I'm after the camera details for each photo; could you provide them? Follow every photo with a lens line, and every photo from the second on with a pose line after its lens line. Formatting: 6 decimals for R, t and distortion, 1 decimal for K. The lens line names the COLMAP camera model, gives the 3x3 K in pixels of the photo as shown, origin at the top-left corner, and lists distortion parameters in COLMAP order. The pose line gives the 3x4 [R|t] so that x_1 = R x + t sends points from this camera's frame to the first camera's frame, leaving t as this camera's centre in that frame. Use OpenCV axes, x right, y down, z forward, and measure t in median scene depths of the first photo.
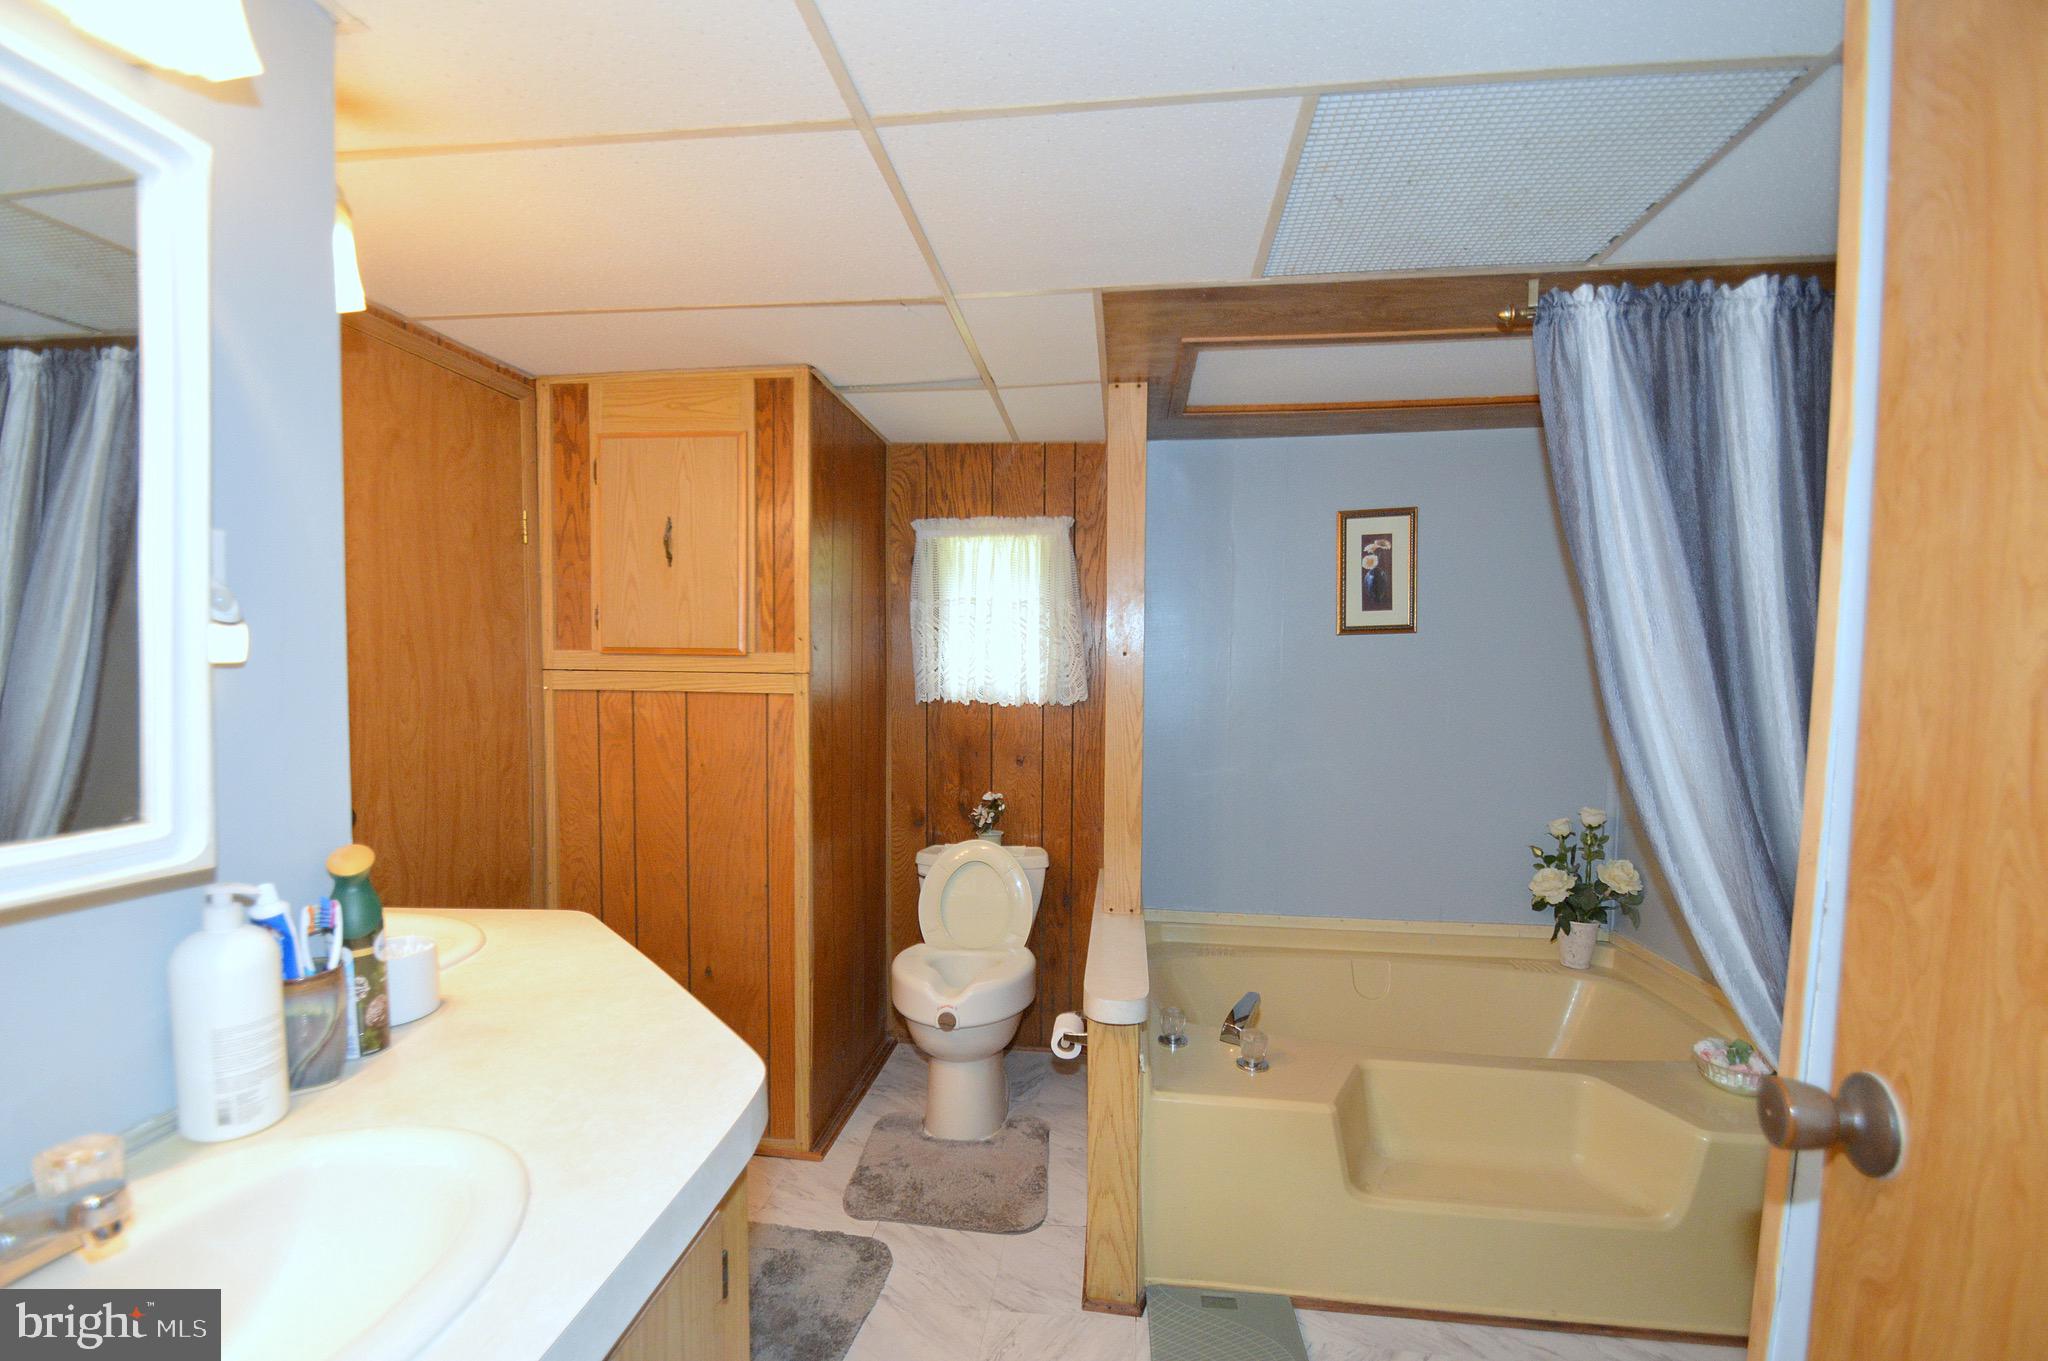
lens RADIAL K [[904.7, 0, 1011.3], [0, 904.7, 717.8], [0, 0, 1]] dist [0.021141, -0.021396]
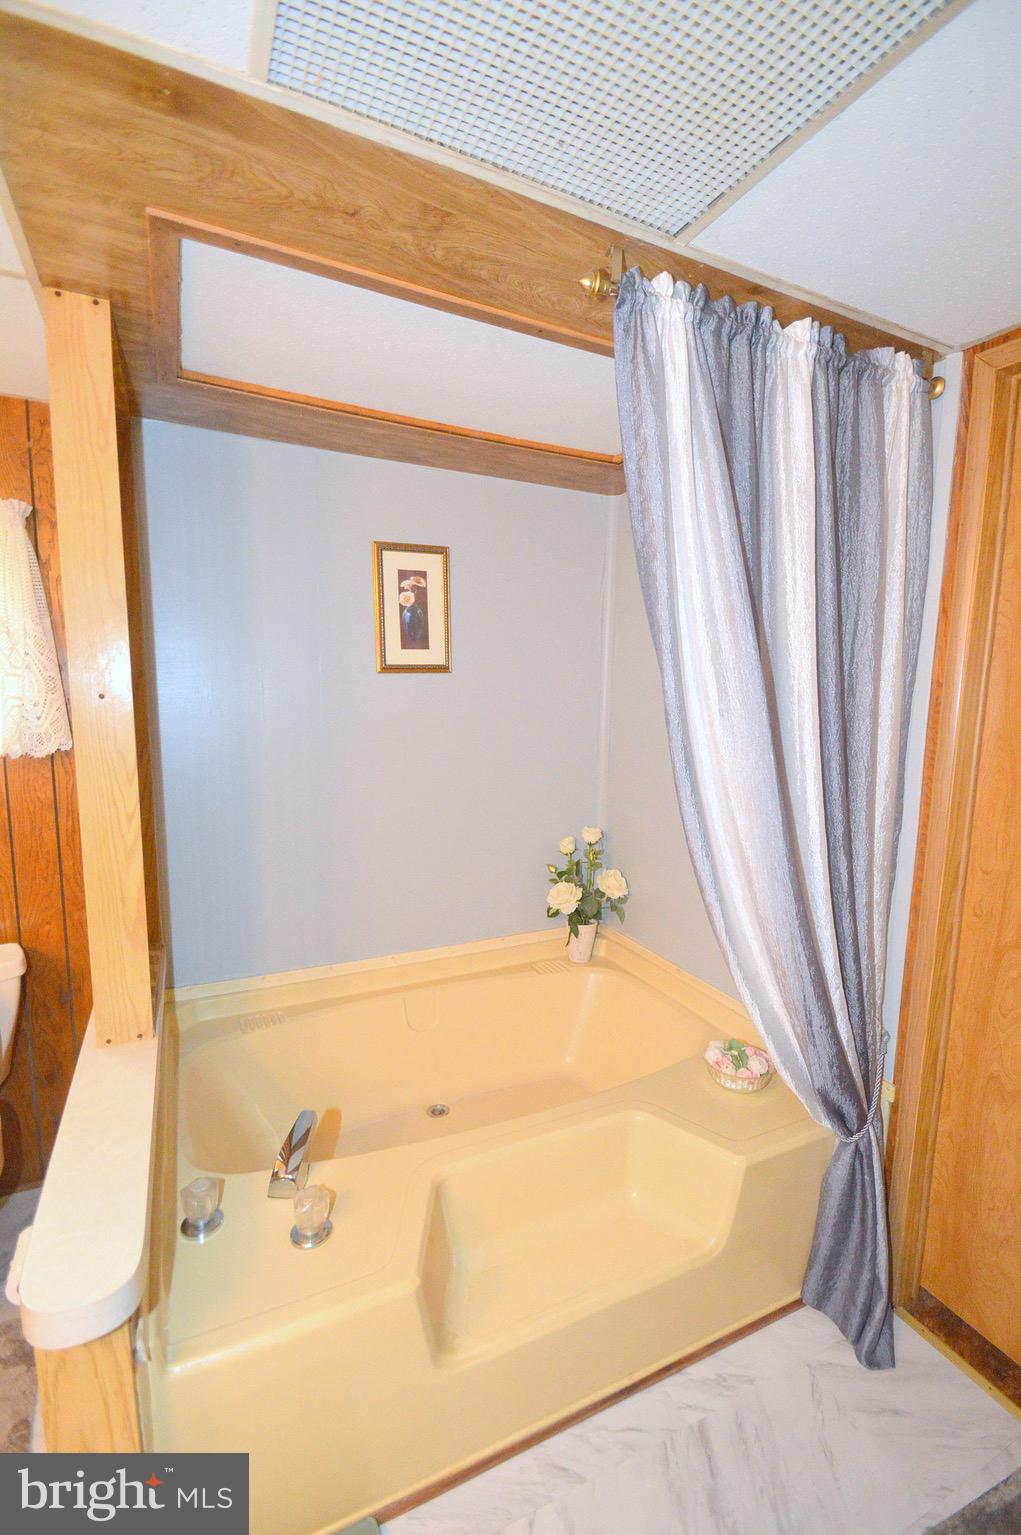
lens RADIAL K [[678.1, 0, 529.5], [0, 678.1, 782.2], [0, 0, 1]] dist [0.021141, -0.021396]
pose [[0.830626, -0.065836, 0.552926, 0.091556], [0.018375, 0.995686, 0.090950, -0.041149], [-0.556528, -0.065385, 0.828252, 0.323505]]
